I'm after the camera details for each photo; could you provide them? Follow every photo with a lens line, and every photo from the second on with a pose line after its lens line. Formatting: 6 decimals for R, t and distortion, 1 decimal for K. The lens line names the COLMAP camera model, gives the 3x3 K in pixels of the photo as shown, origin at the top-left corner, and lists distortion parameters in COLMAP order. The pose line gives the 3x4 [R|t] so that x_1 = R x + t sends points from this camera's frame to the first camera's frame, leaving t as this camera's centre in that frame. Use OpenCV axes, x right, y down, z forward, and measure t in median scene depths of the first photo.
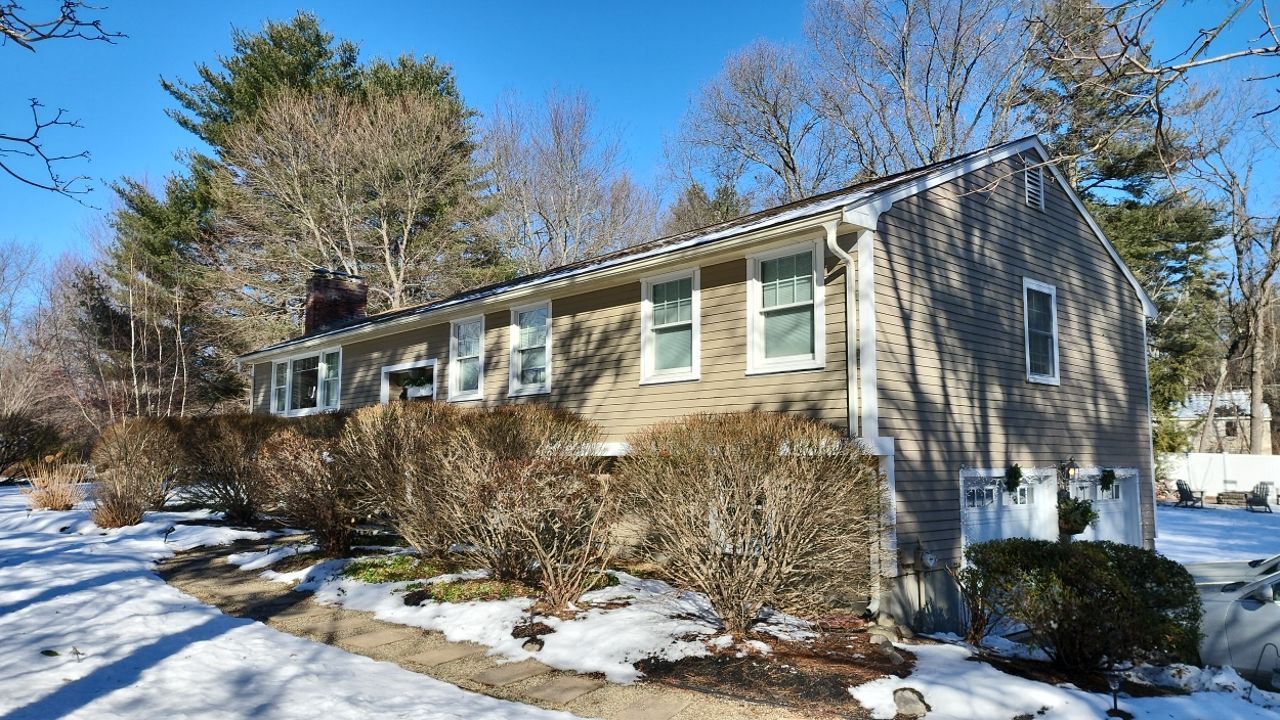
lens RADIAL K [[850.7, 0, 647.2], [0, 850.7, 364.8], [0, 0, 1]] dist [0.111247, -0.119595]
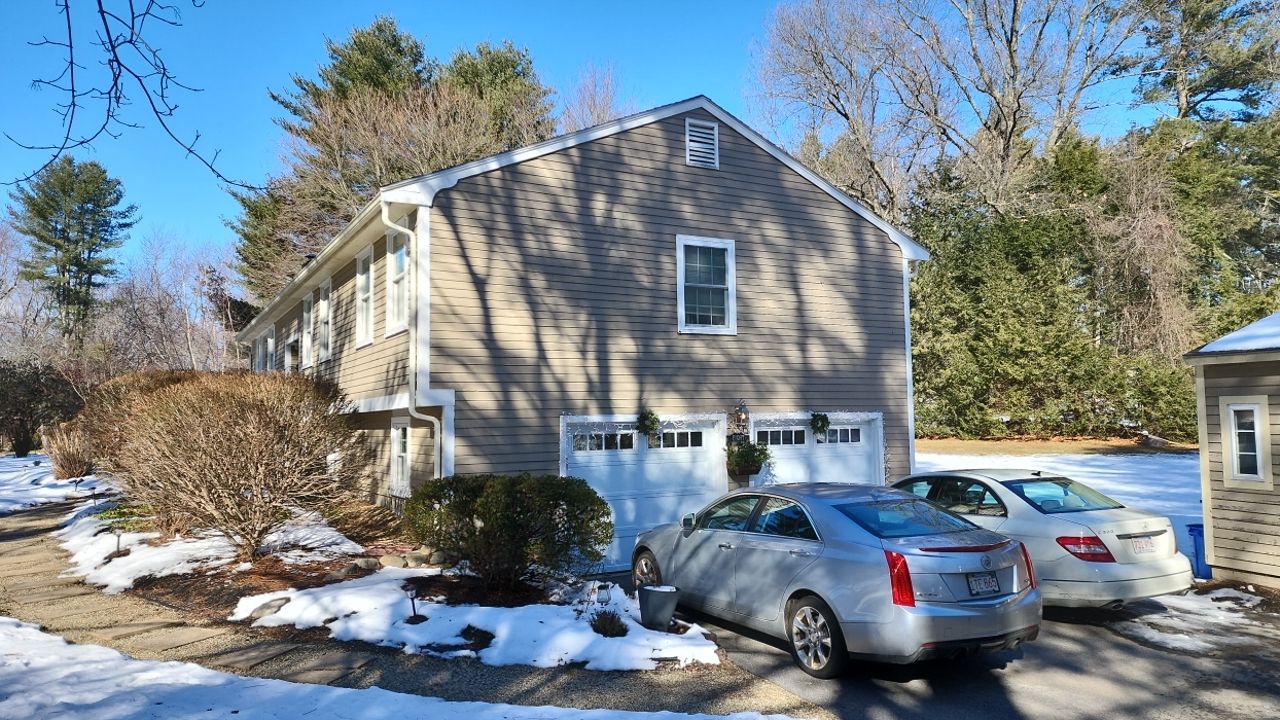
lens RADIAL K [[850.7, 0, 647.2], [0, 850.7, 364.8], [0, 0, 1]] dist [0.111247, -0.119595]
pose [[0.974612, -0.035332, -0.221096, 0.697131], [0.045230, 0.998181, 0.039867, 0.016559], [0.219285, -0.048855, 0.974437, -0.038148]]
